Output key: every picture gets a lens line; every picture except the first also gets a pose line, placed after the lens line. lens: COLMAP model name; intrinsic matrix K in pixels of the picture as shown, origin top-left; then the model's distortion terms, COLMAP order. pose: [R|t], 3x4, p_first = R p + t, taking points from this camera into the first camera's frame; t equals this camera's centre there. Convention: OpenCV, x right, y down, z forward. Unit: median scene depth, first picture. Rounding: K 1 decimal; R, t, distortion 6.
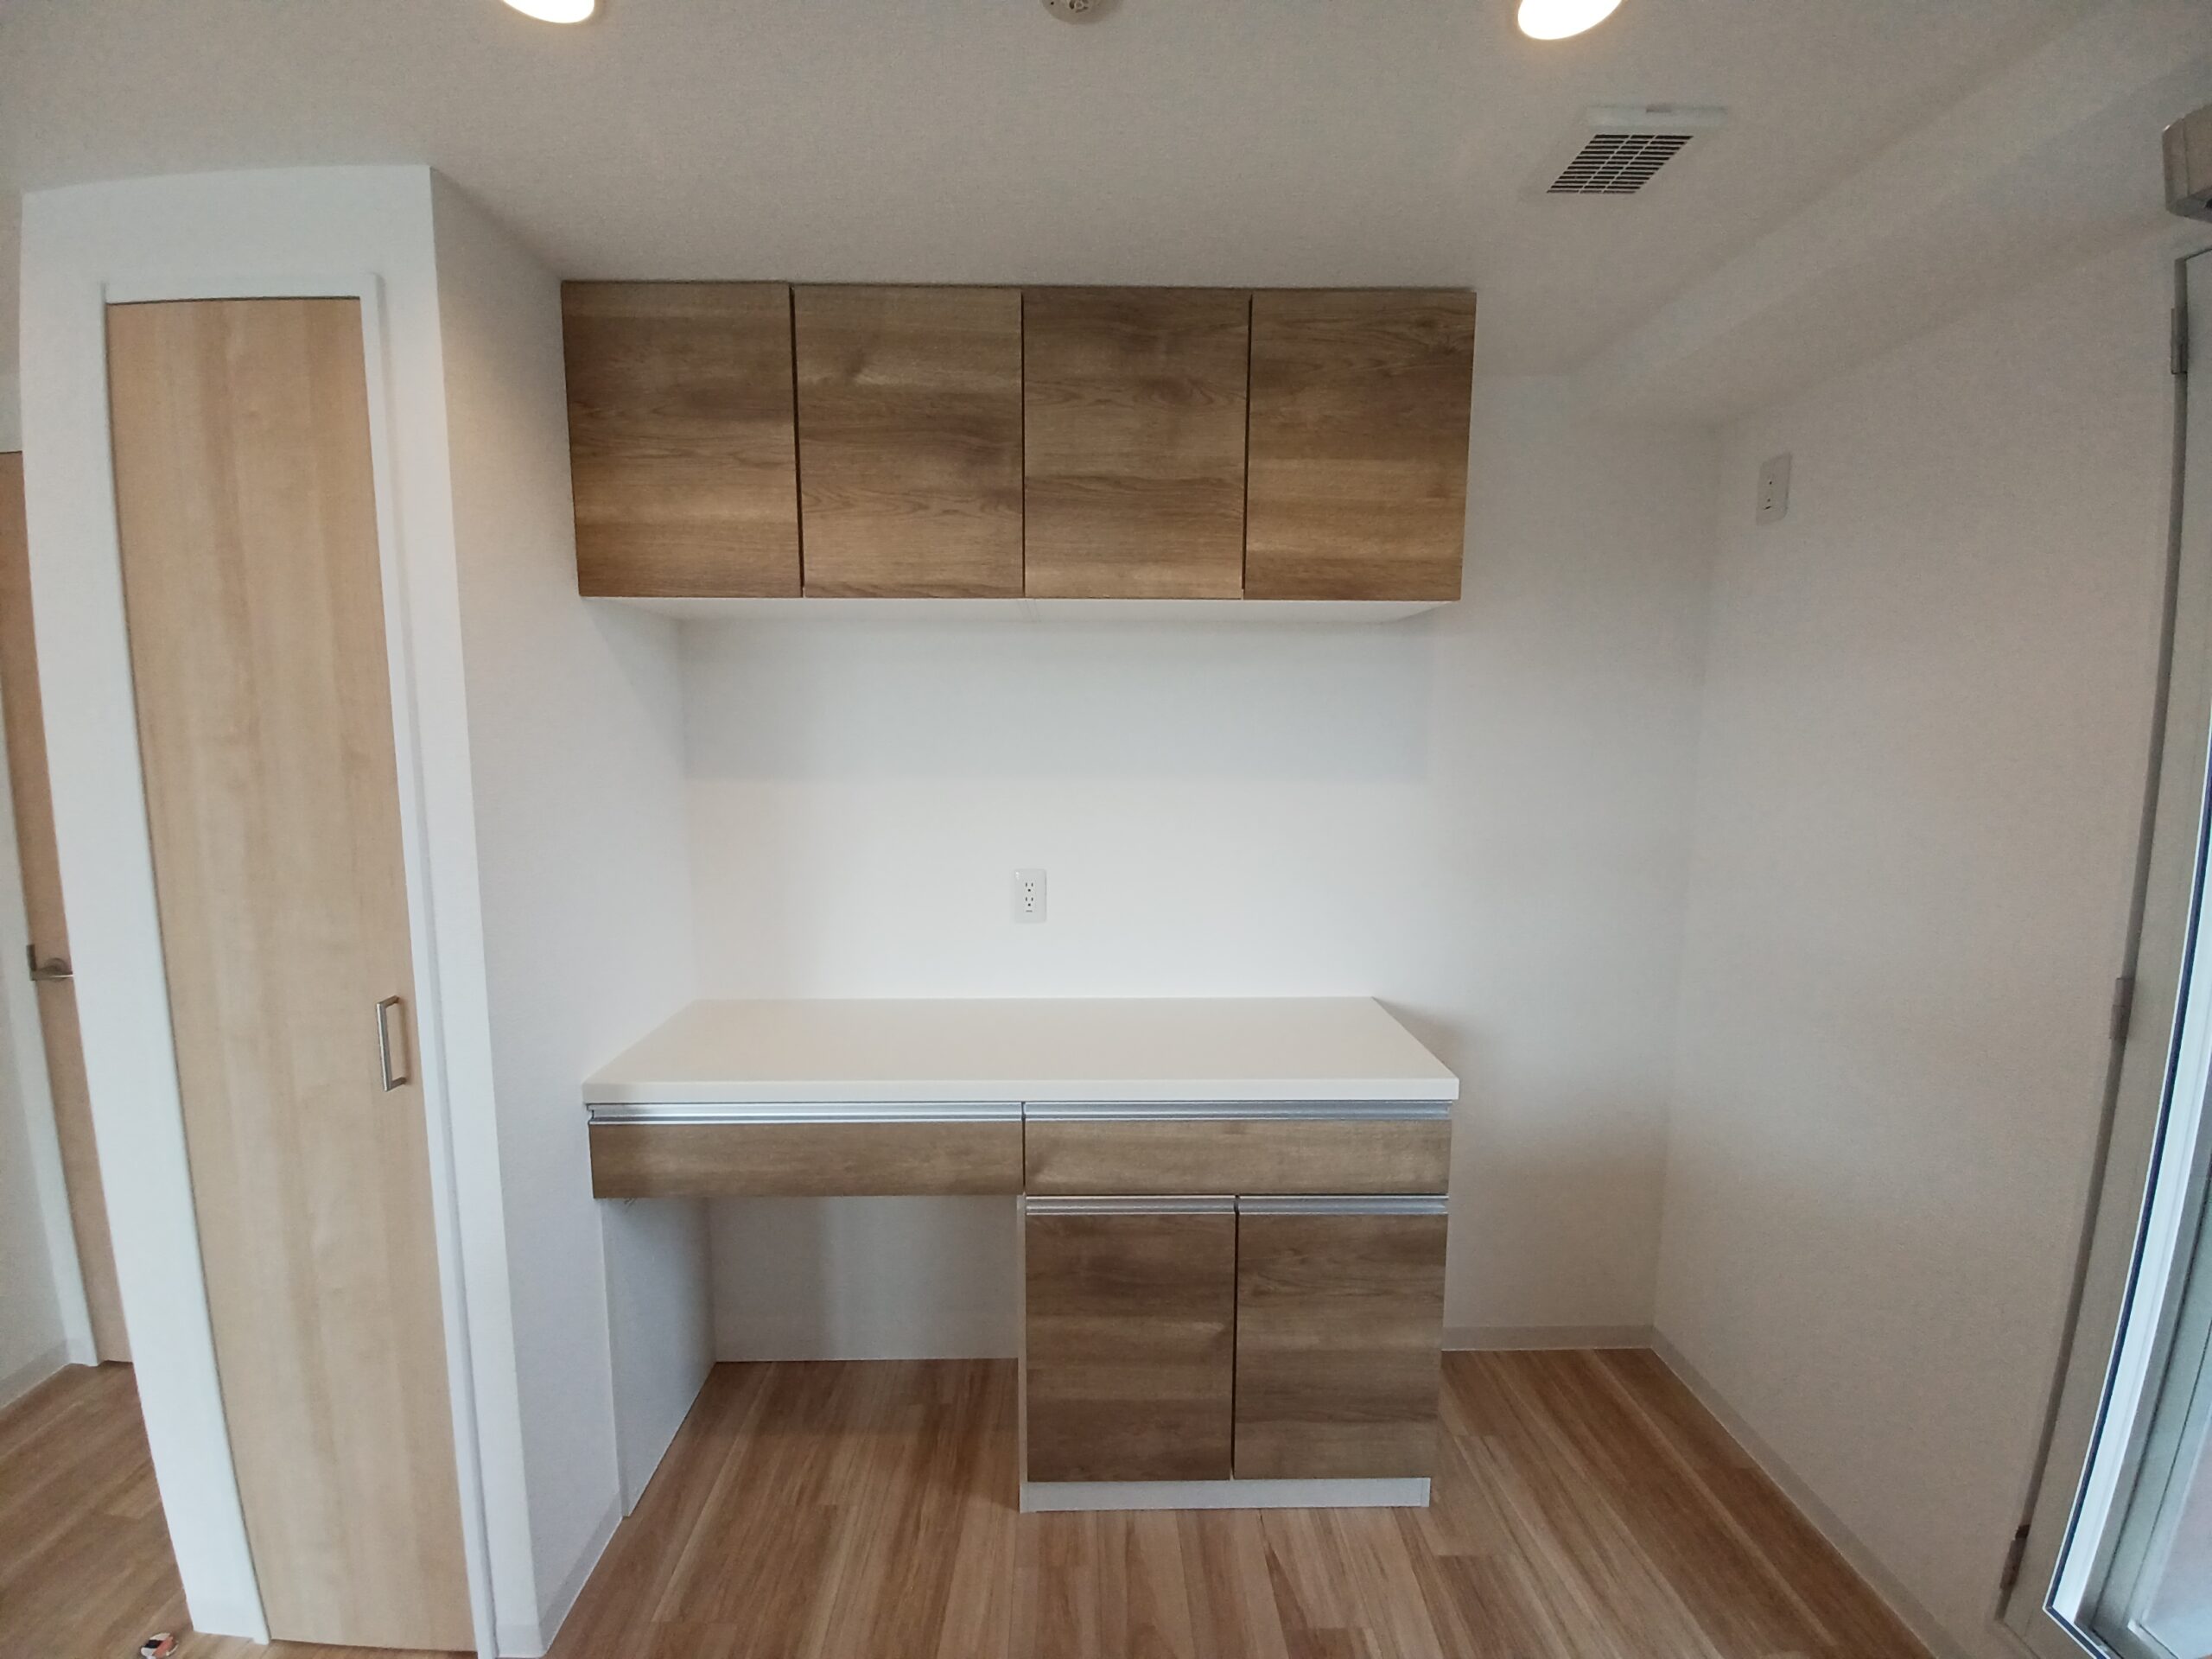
lens RADIAL K [[876.2, 0, 1080.9], [0, 876.2, 825.7], [0, 0, 1]] dist [0.020913, -0.018529]
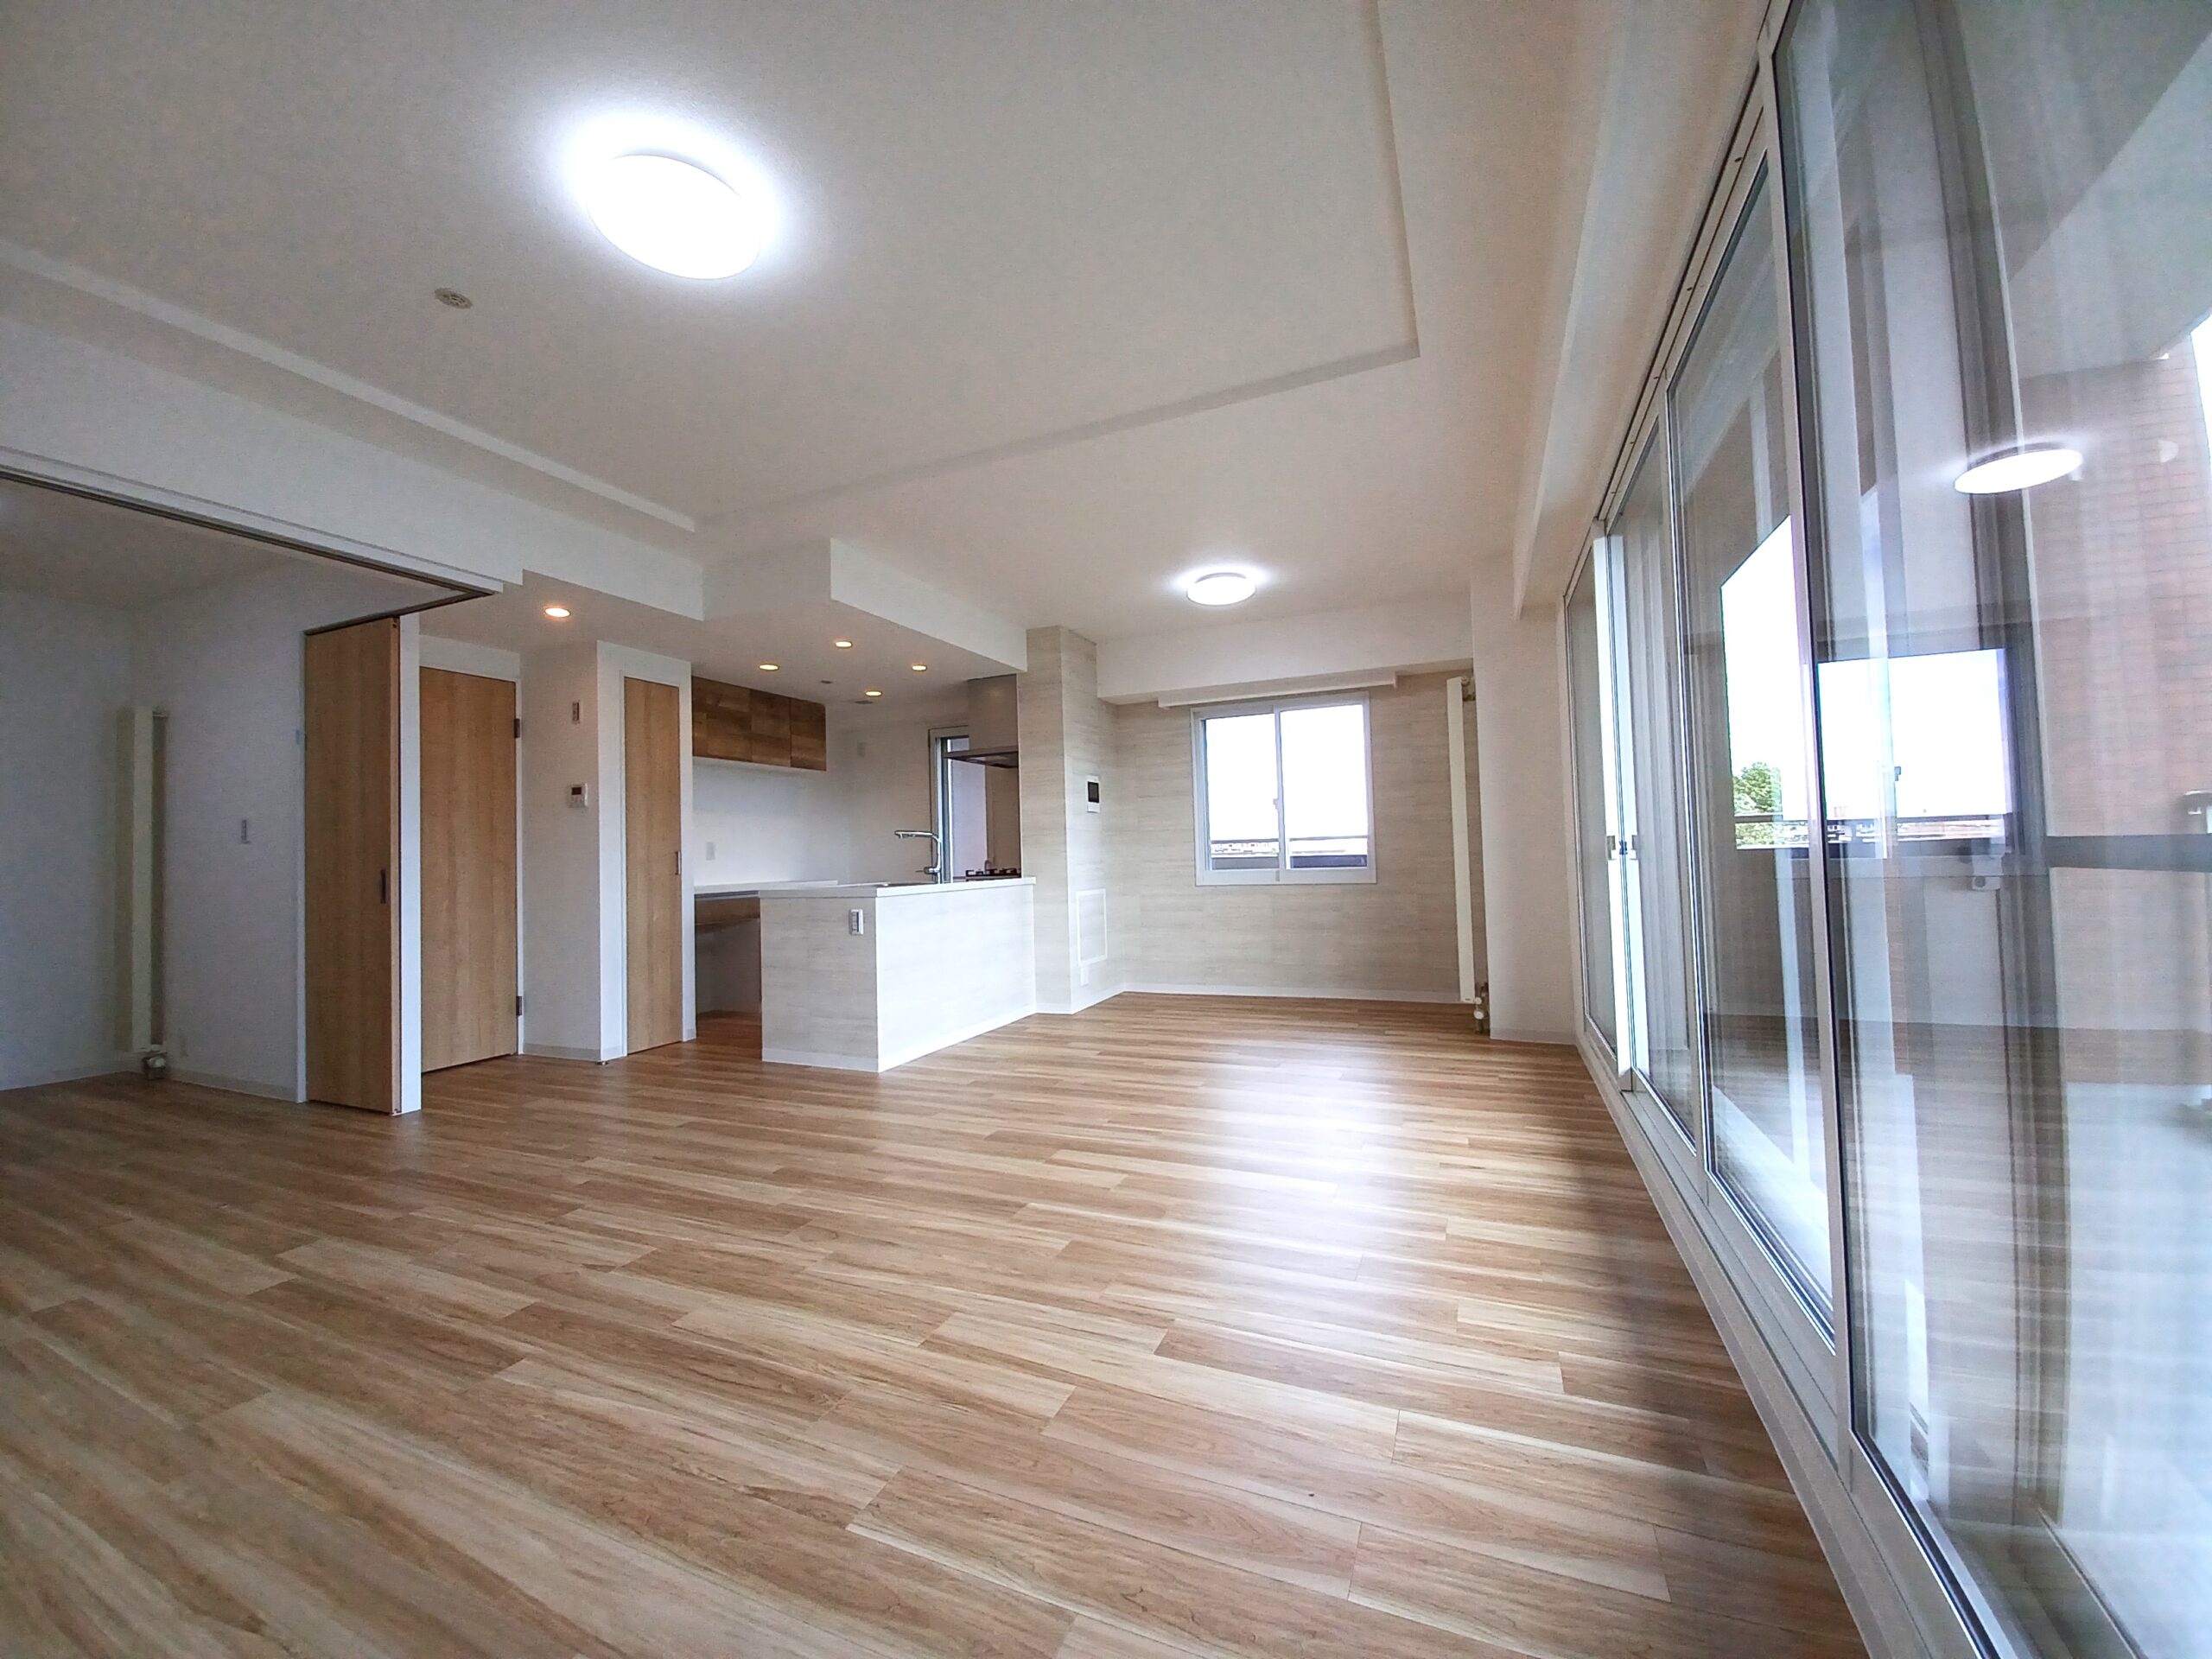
lens RADIAL K [[874.5, 0, 1081.1], [0, 874.5, 828.2], [0, 0, 1]] dist [0.022144, -0.017933]
pose [[0.418543, 0.014119, 0.908087, -3.468452], [0.125045, 0.989460, -0.073019, 0.582422], [-0.899547, 0.144113, 0.412367, -2.206080]]
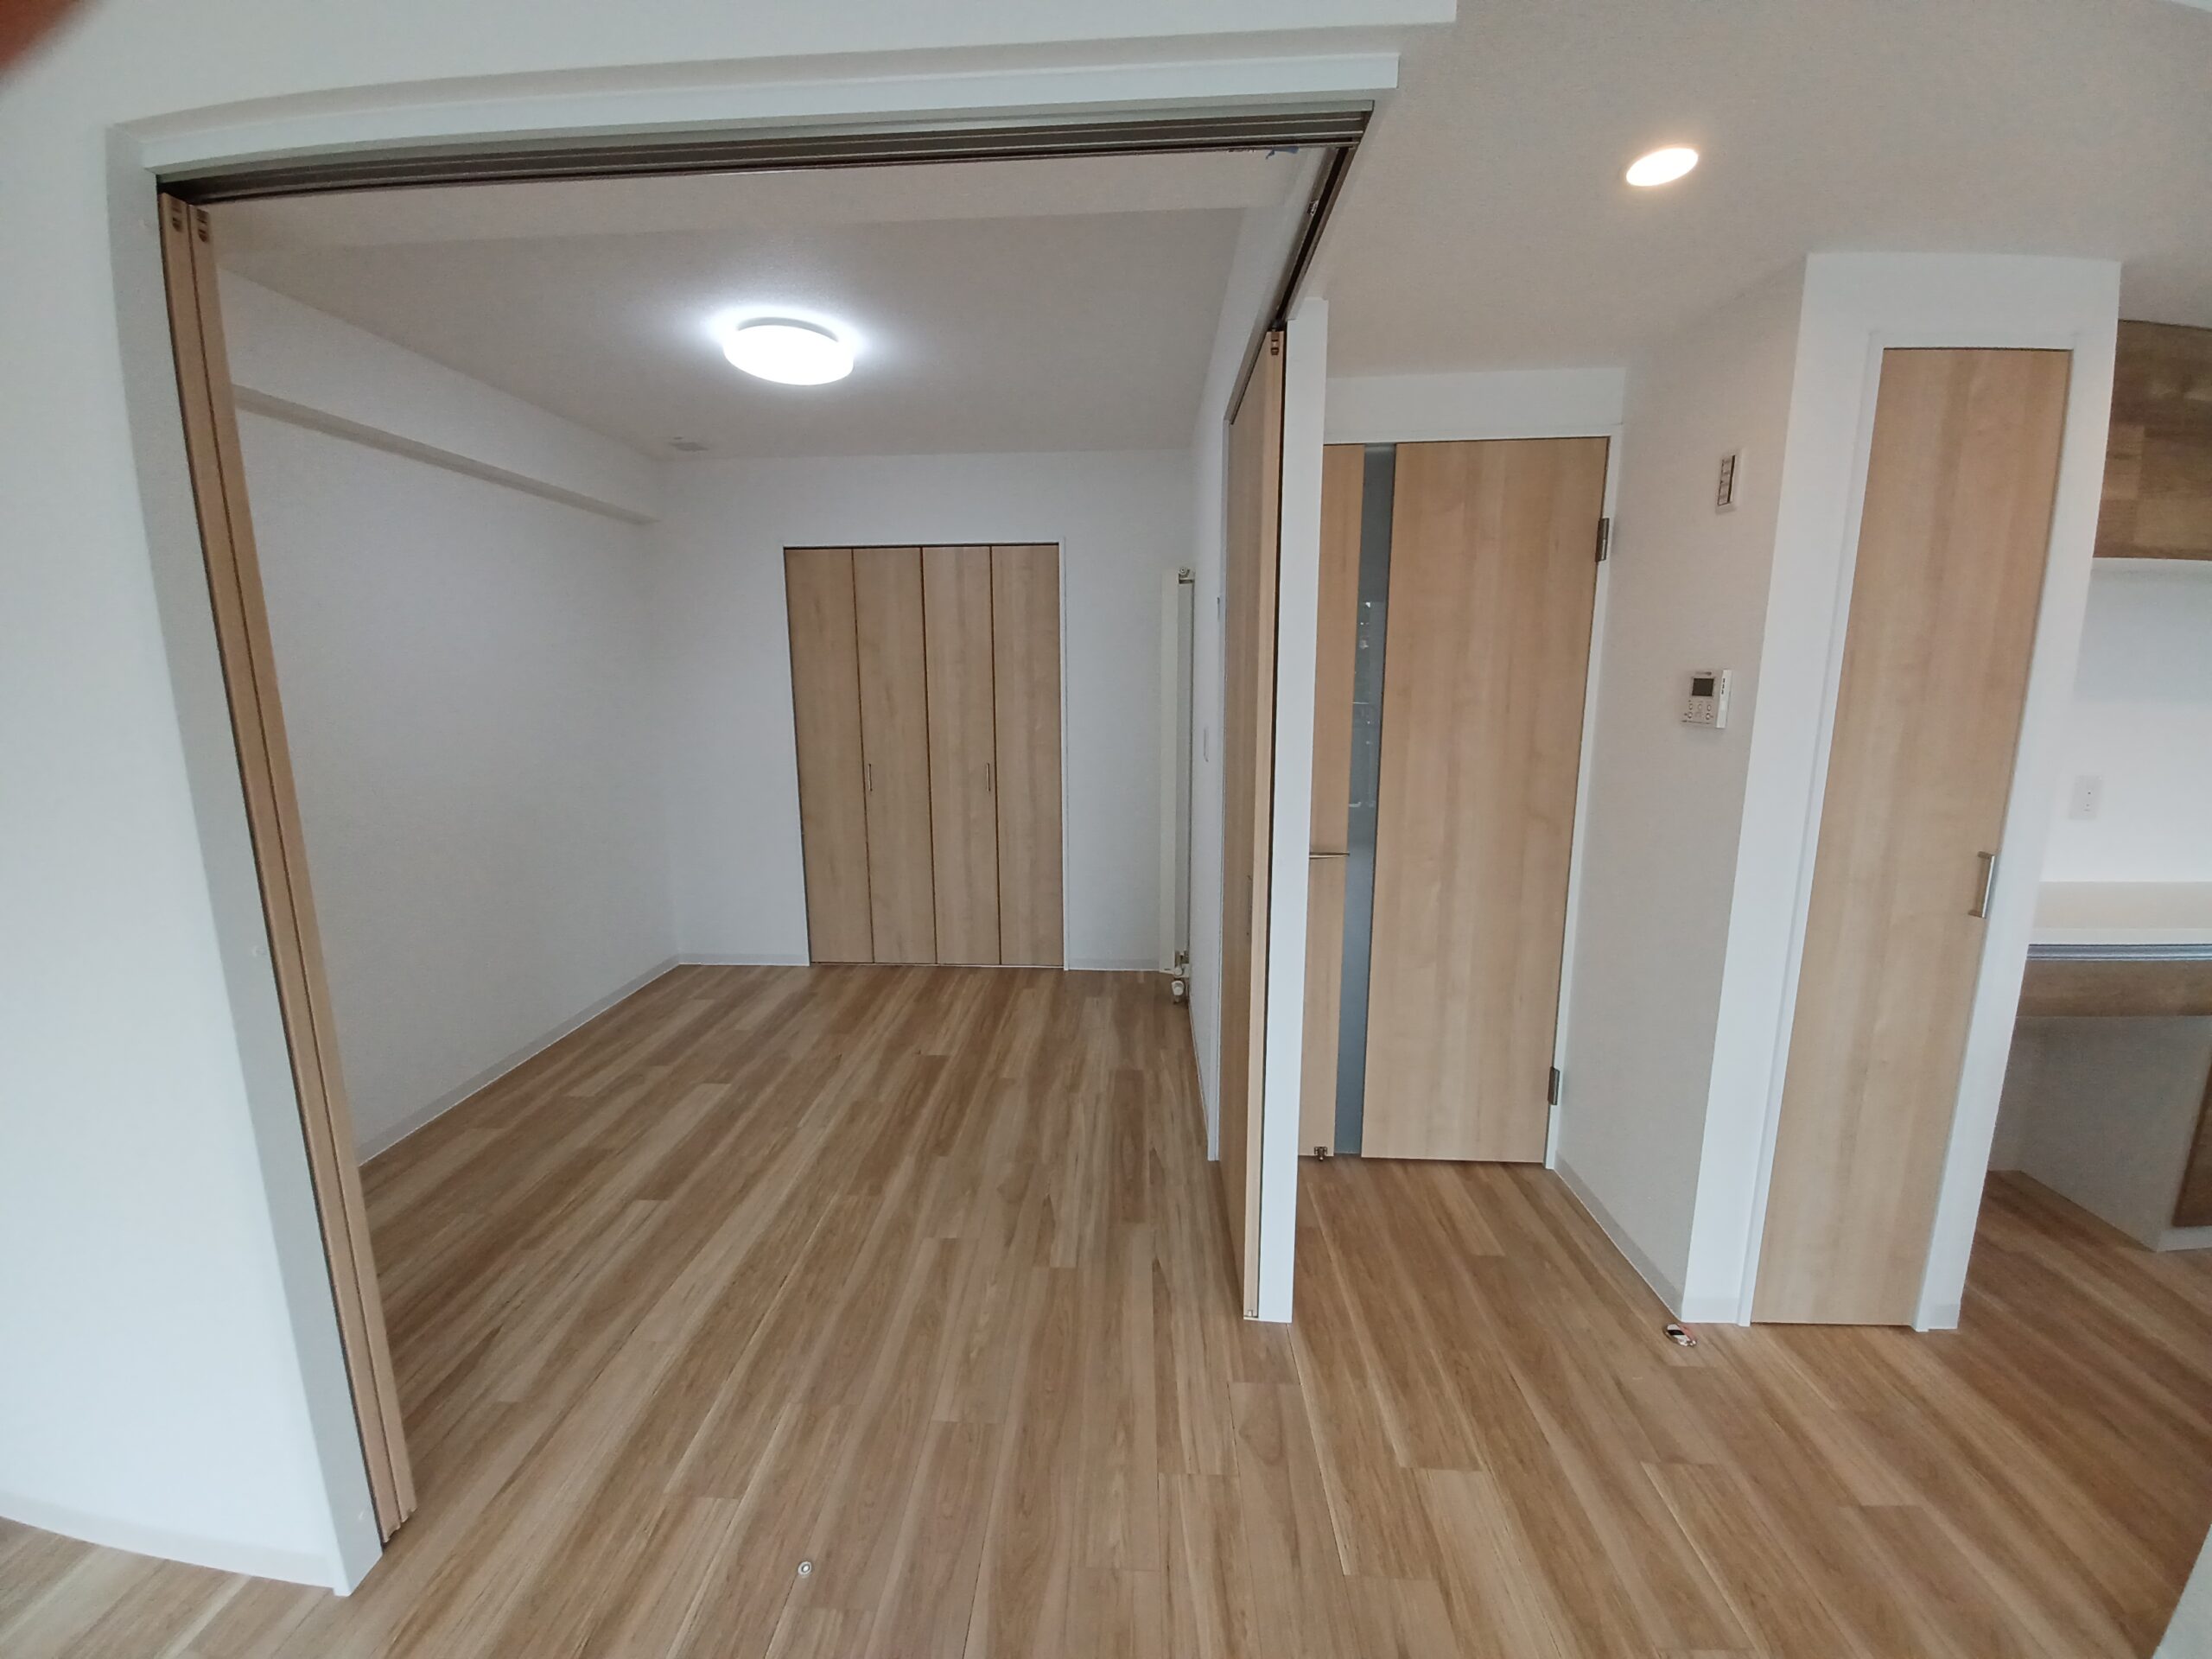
lens RADIAL K [[879.8, 0, 1075.6], [0, 879.8, 831.8], [0, 0, 1]] dist [0.020951, -0.016926]
pose [[0.997427, 0.004575, -0.071549, -2.036626], [-0.000137, 0.998082, 0.061901, 0.071946], [0.071695, -0.061731, 0.995514, -0.485006]]
